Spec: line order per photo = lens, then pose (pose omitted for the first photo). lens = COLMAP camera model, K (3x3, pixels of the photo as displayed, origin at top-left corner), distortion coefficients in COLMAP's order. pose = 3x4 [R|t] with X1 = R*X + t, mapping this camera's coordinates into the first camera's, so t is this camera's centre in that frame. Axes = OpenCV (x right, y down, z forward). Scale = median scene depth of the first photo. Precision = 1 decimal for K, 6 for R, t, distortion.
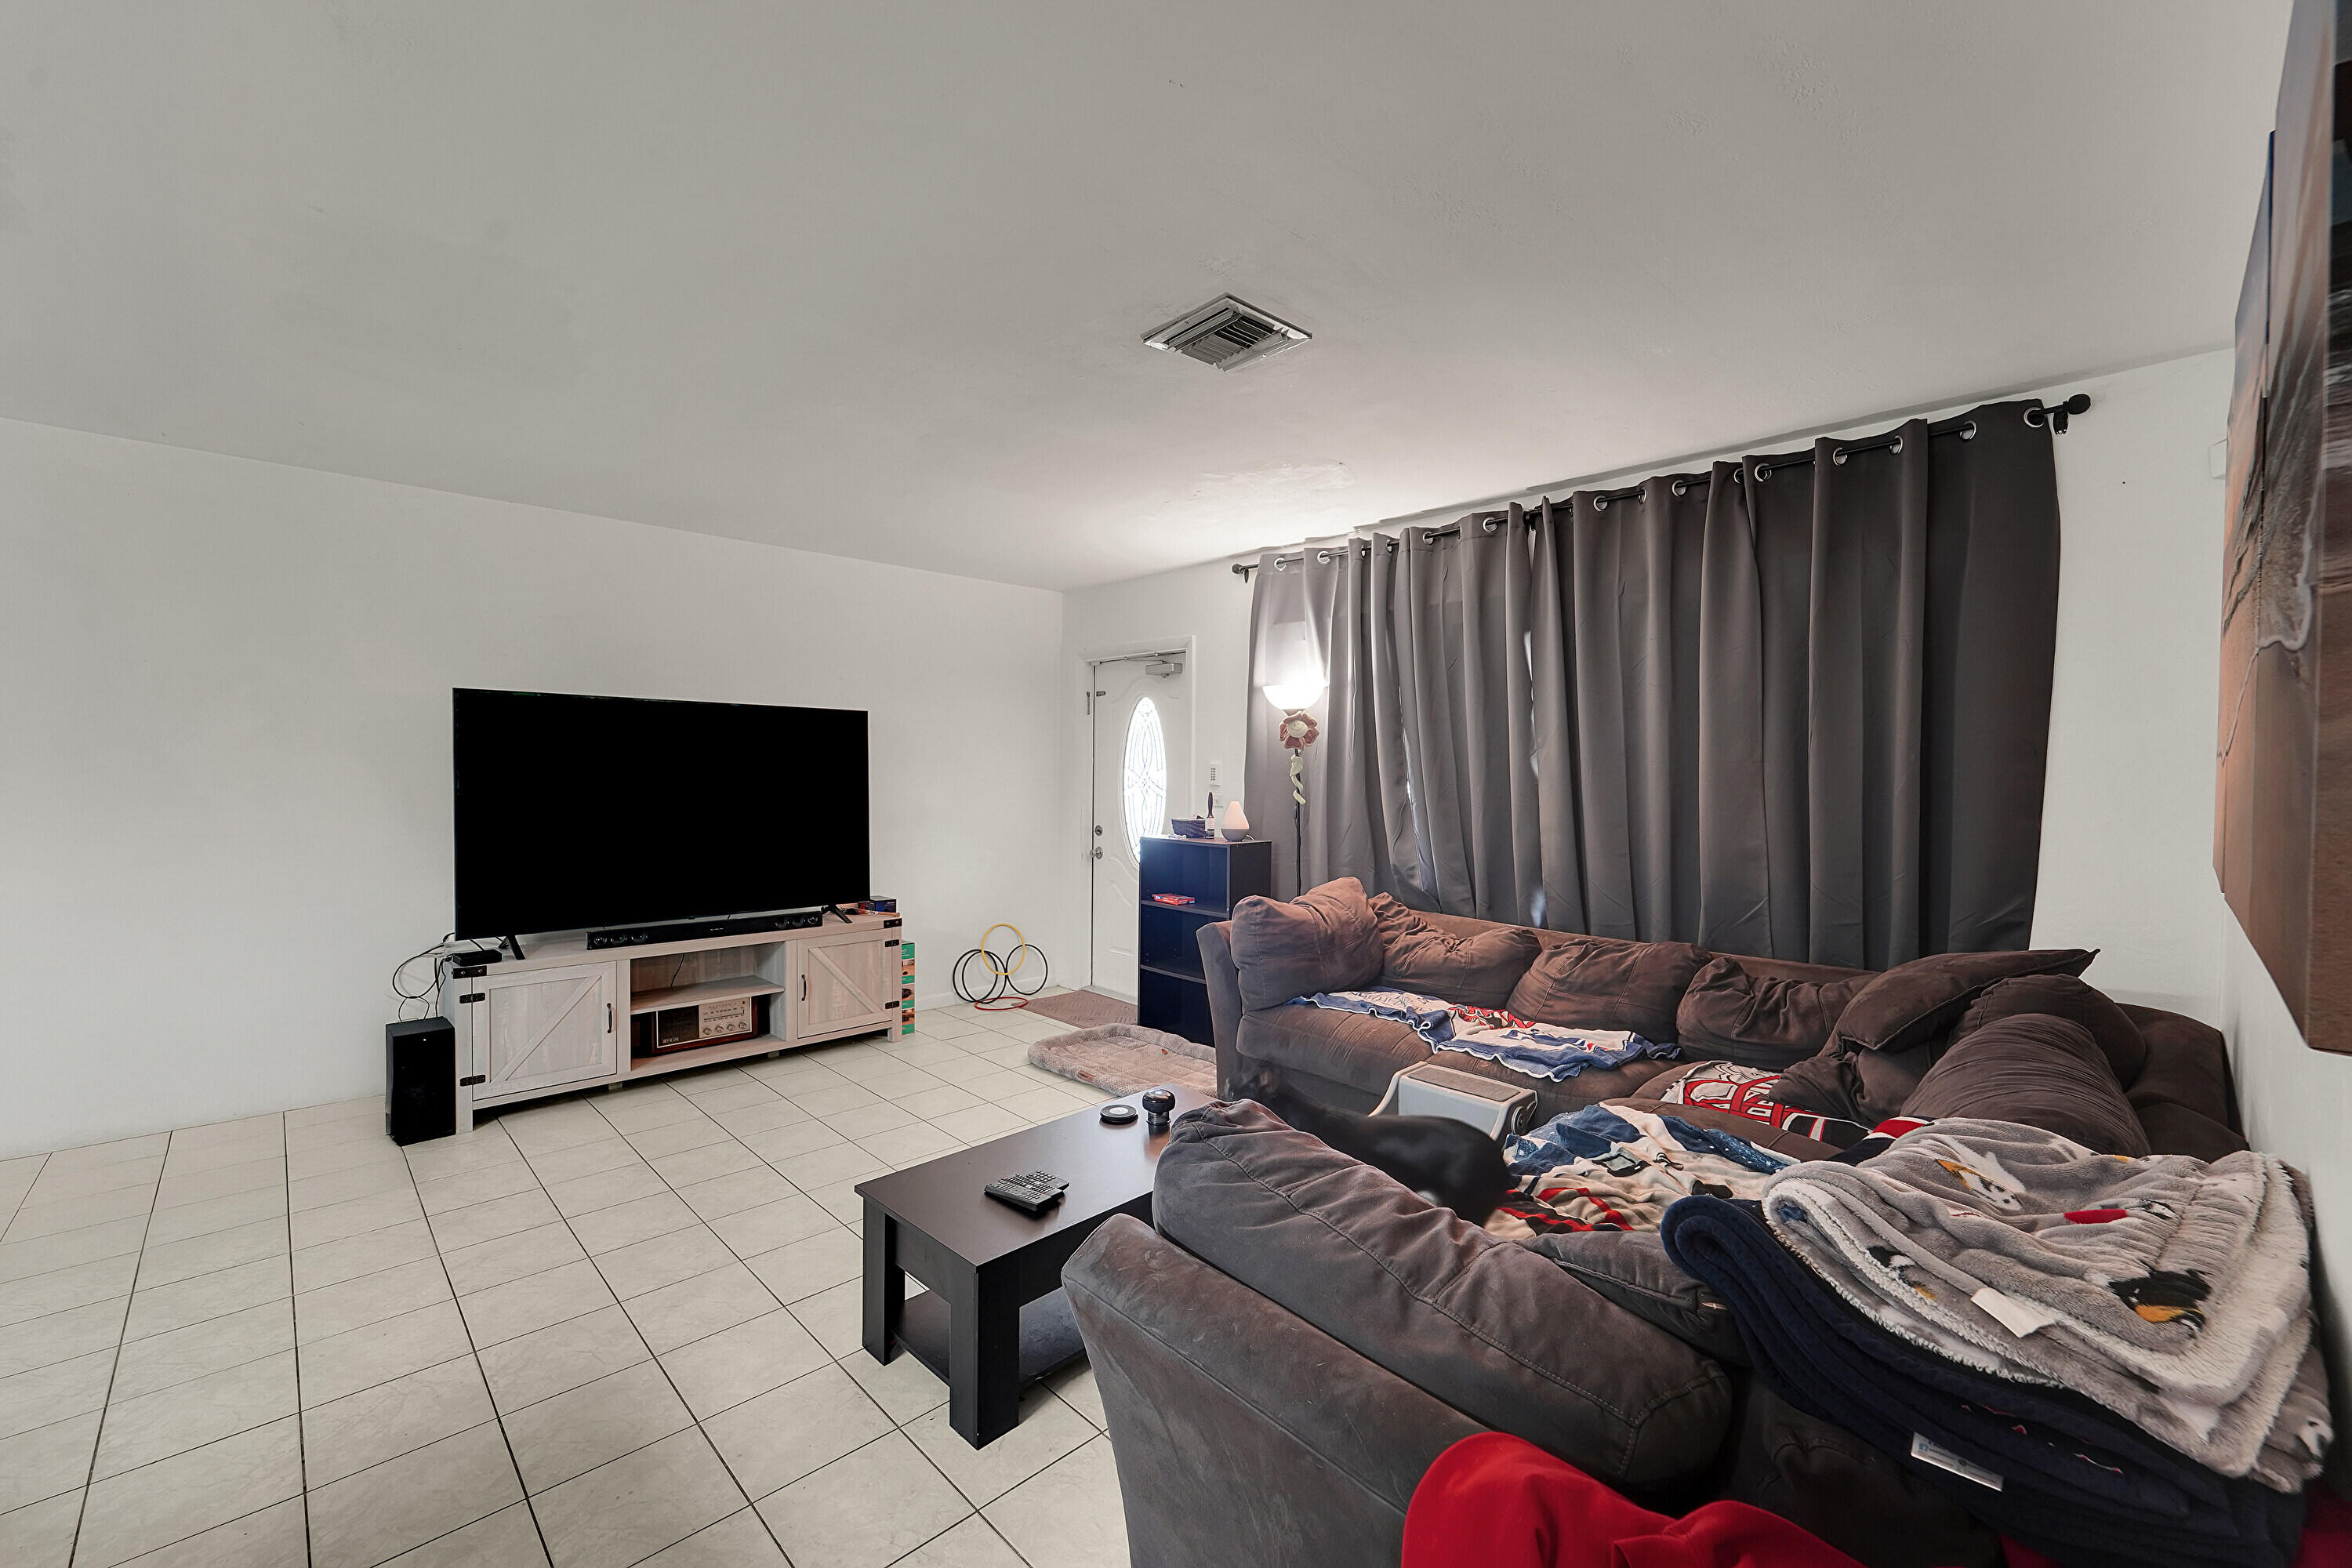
lens RADIAL K [[953.8, 0, 1176.0], [0, 953.8, 784.0], [0, 0, 1]] dist [0.000166, -0.000054]
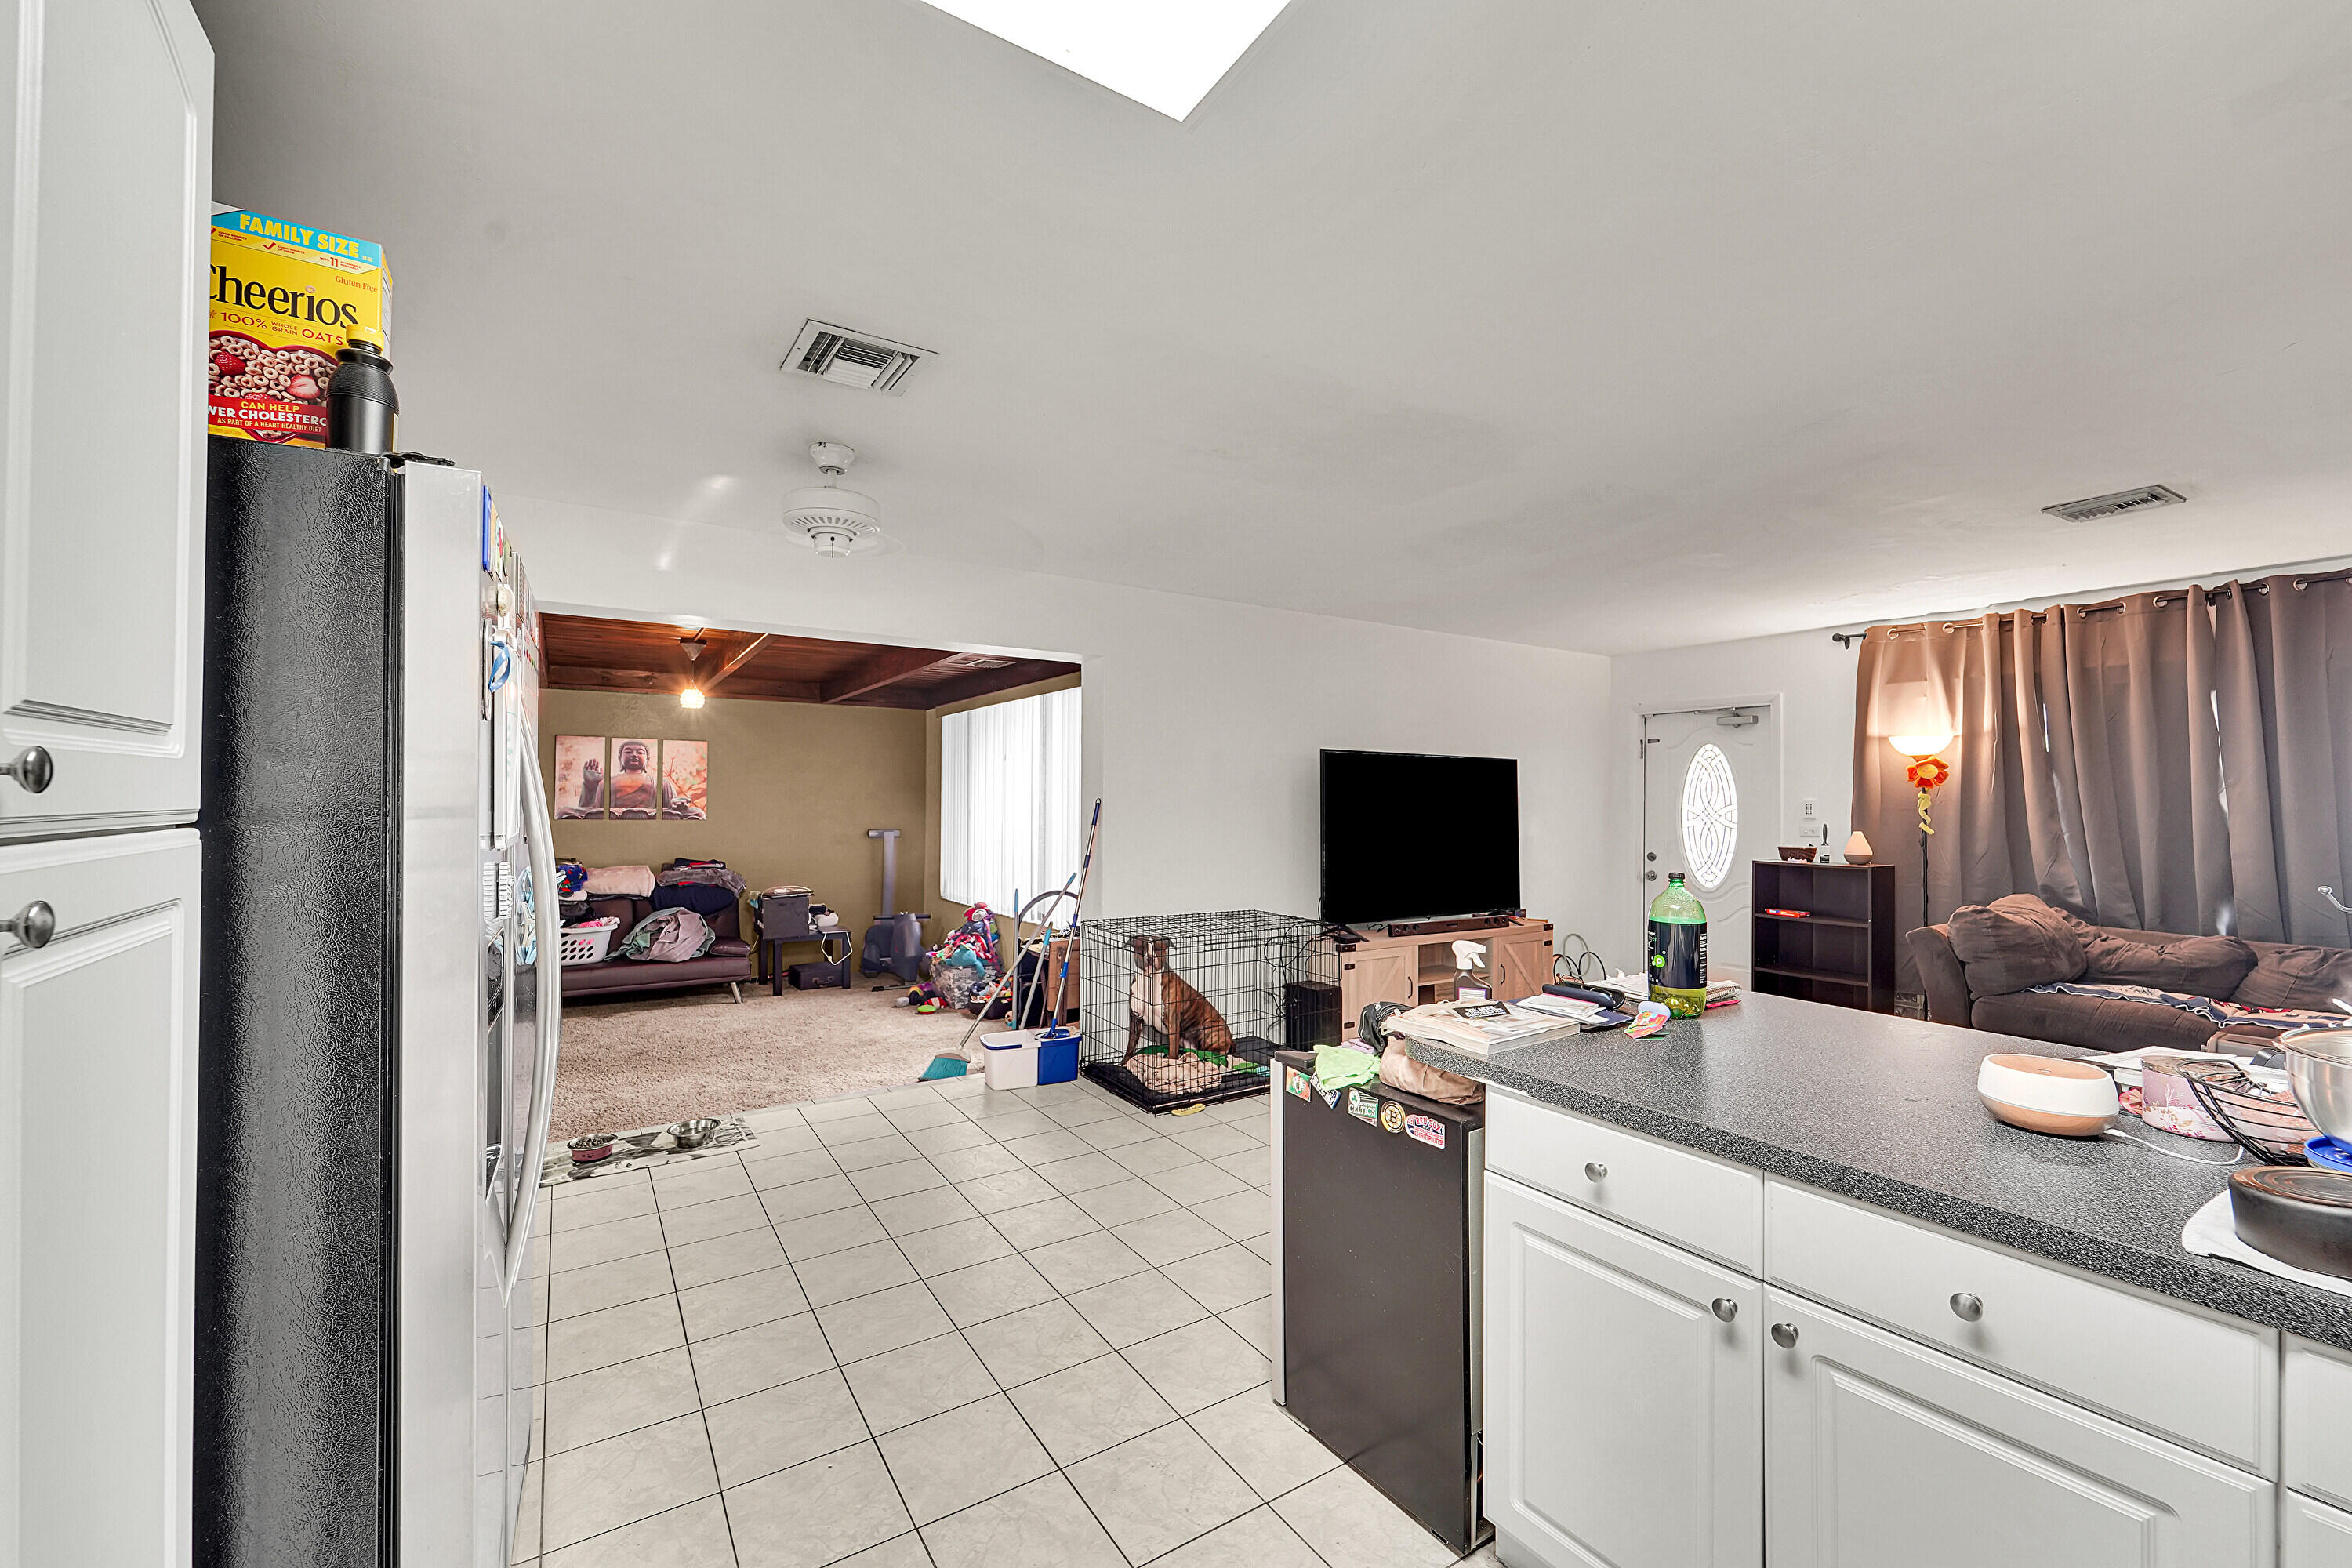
lens RADIAL K [[944.8, 0, 1168.6], [0, 944.8, 789.9], [0, 0, 1]] dist [0.000332, -0.000306]
pose [[0.980908, -0.004442, -0.194421, -0.581072], [-0.001518, 0.999534, -0.030496, 0.003519], [0.194465, 0.030209, 0.980444, -0.353220]]
